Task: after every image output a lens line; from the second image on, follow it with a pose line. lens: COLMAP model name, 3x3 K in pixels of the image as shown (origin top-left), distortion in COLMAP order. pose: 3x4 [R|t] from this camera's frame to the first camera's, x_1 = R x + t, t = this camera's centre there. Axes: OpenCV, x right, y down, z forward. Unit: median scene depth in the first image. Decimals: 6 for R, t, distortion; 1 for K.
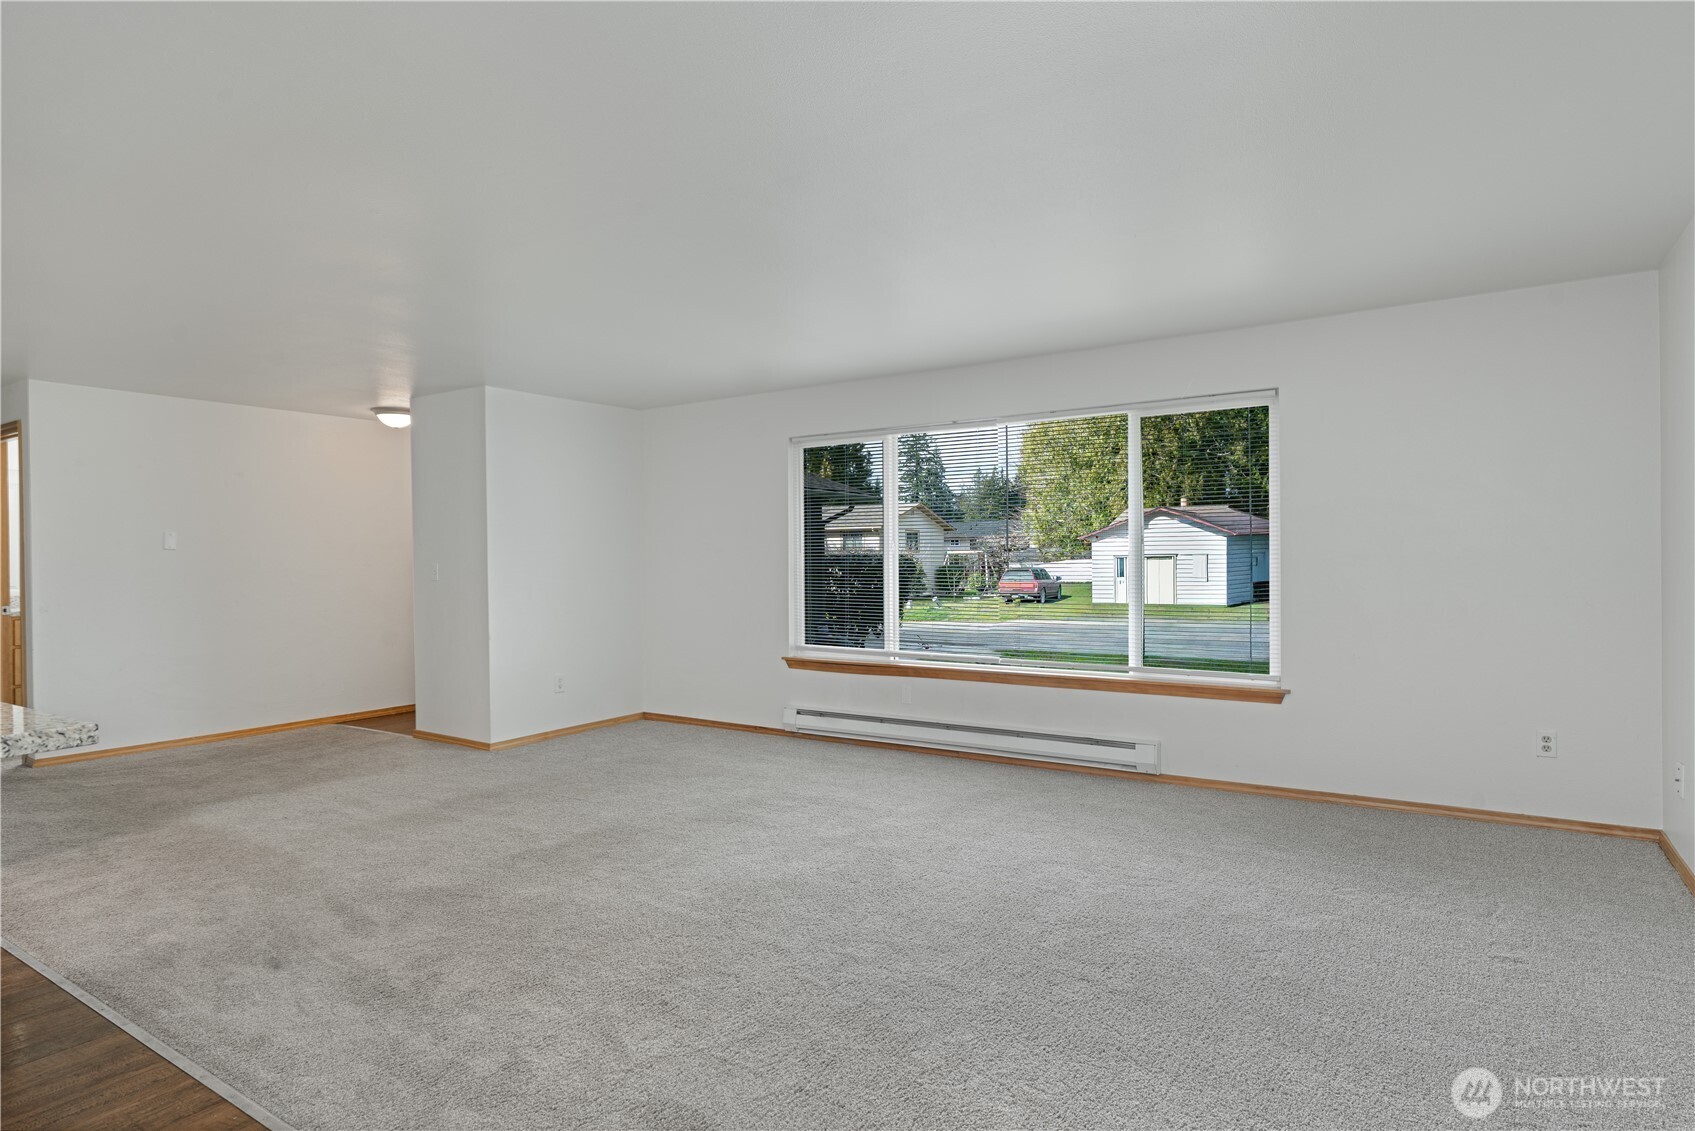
lens RADIAL K [[932.5, 0, 852.9], [0, 932.5, 564.5], [0, 0, 1]] dist [-0.003608, 0.004612]
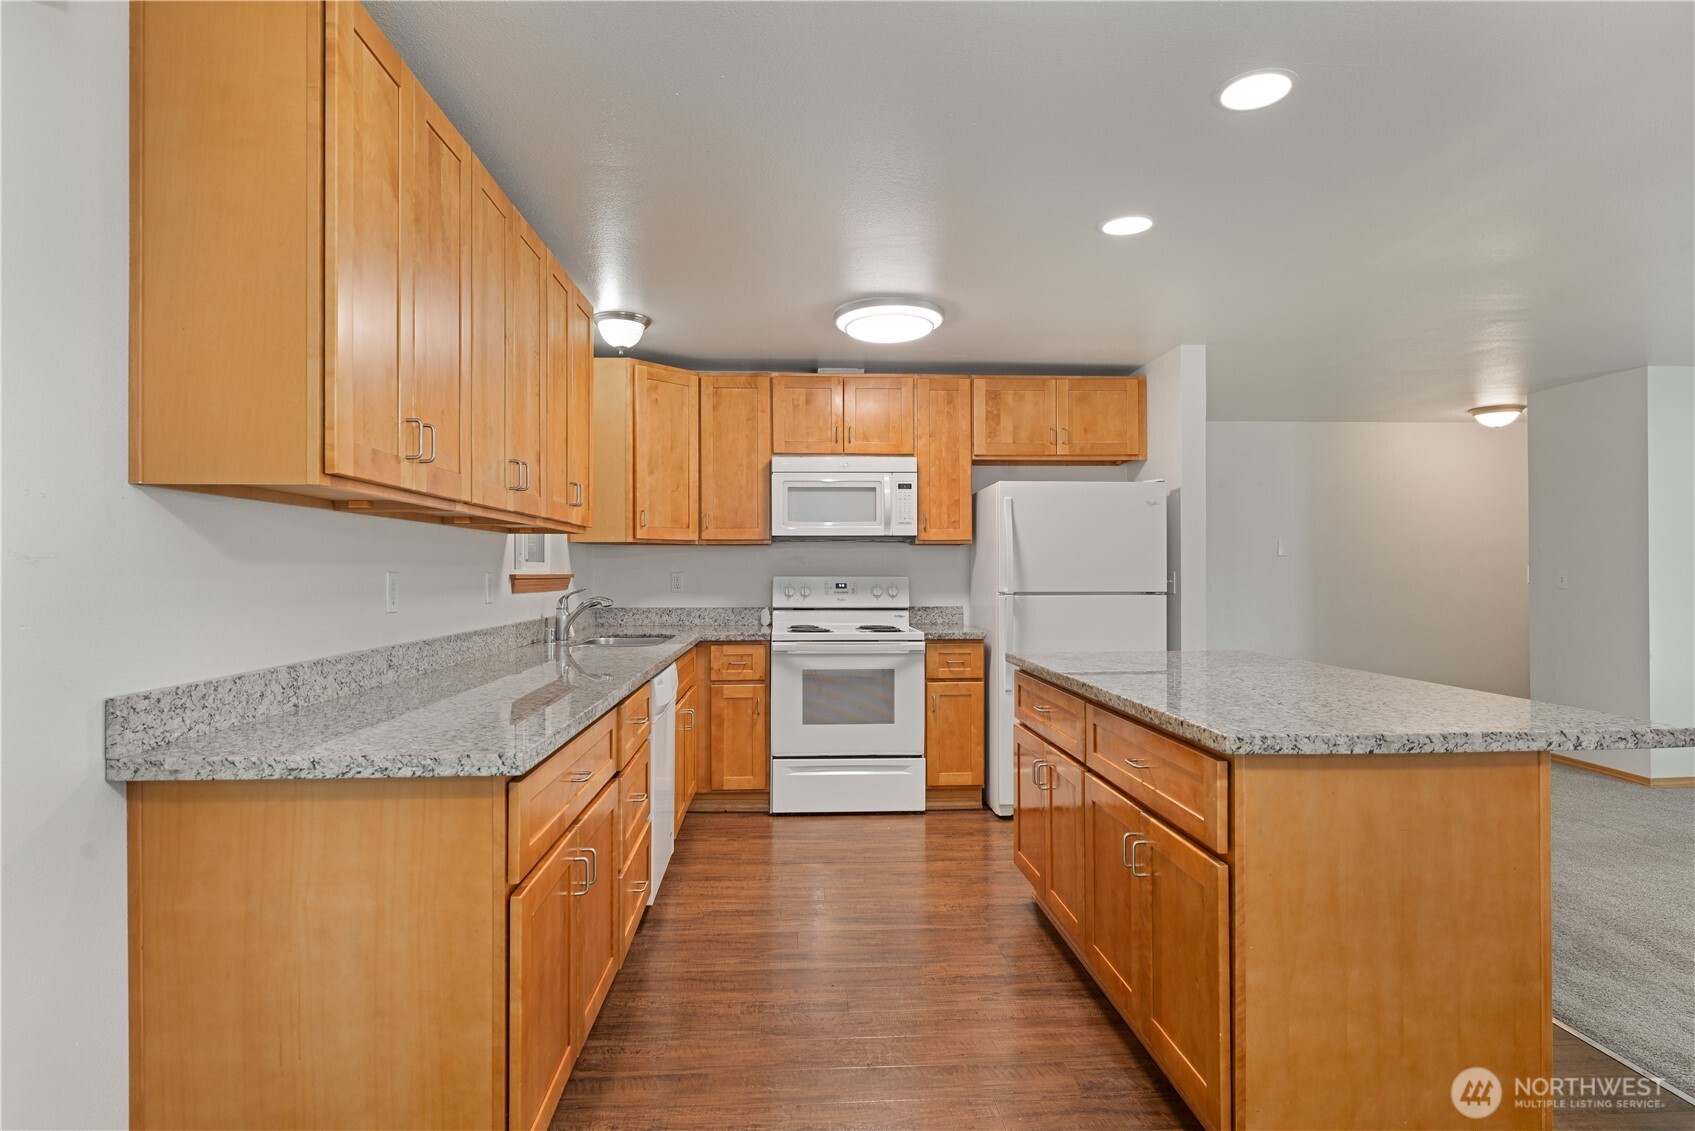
lens RADIAL K [[932.5, 0, 848.3], [0, 932.5, 569.5], [0, 0, 1]] dist [-0.003608, 0.004612]
pose [[0.600158, 0.004391, -0.799870, -0.170570], [-0.001833, 0.999990, 0.004114, -0.005016], [0.799880, -0.001002, 0.600160, -0.138502]]
